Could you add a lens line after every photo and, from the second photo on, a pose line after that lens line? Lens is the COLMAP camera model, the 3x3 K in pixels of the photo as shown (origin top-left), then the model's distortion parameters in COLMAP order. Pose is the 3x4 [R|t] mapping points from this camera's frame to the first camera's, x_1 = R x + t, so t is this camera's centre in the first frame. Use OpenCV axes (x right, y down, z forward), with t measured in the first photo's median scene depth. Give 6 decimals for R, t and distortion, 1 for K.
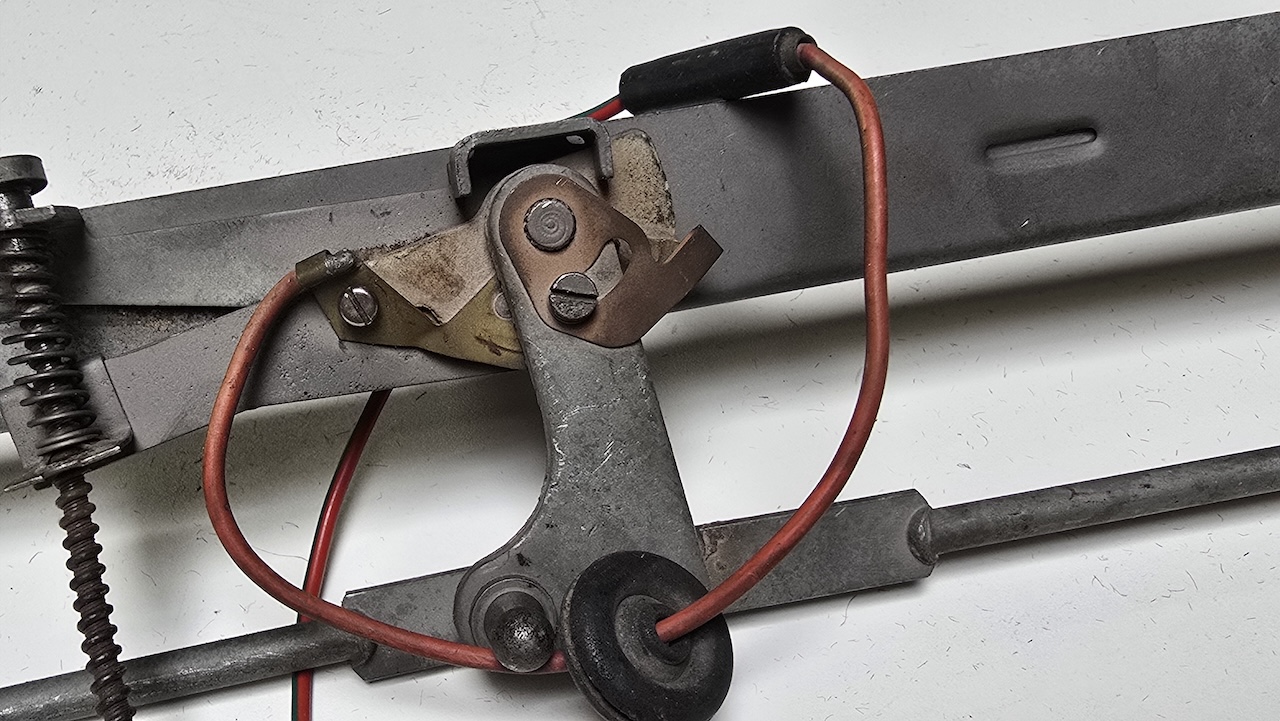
lens RADIAL K [[1414.4, 0, 534.4], [0, 1414.4, 363.3], [0, 0, 1]] dist [0.002107, 0.011200]
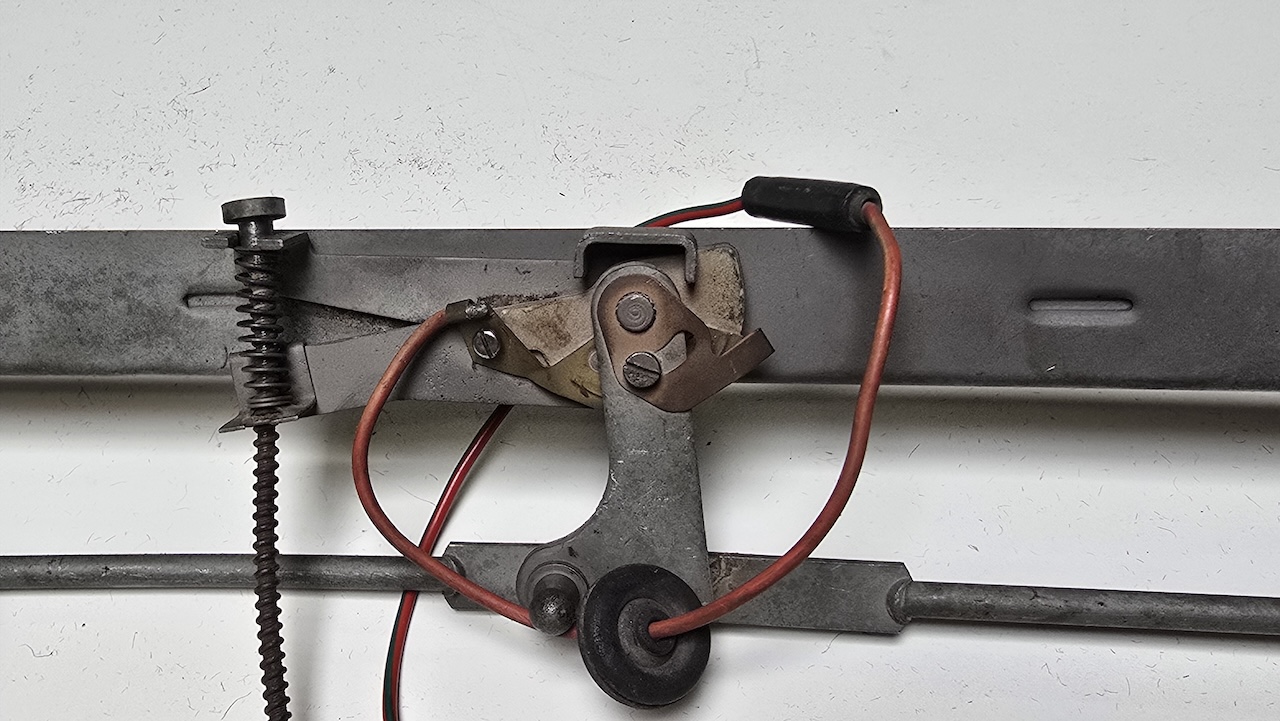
lens RADIAL K [[1414.4, 0, 534.4], [0, 1414.4, 363.3], [0, 0, 1]] dist [0.002107, 0.011200]
pose [[0.957688, 0.199674, -0.207275, 0.196816], [-0.180849, 0.977749, 0.106305, -0.169081], [0.223890, -0.064322, 0.972490, -0.292882]]
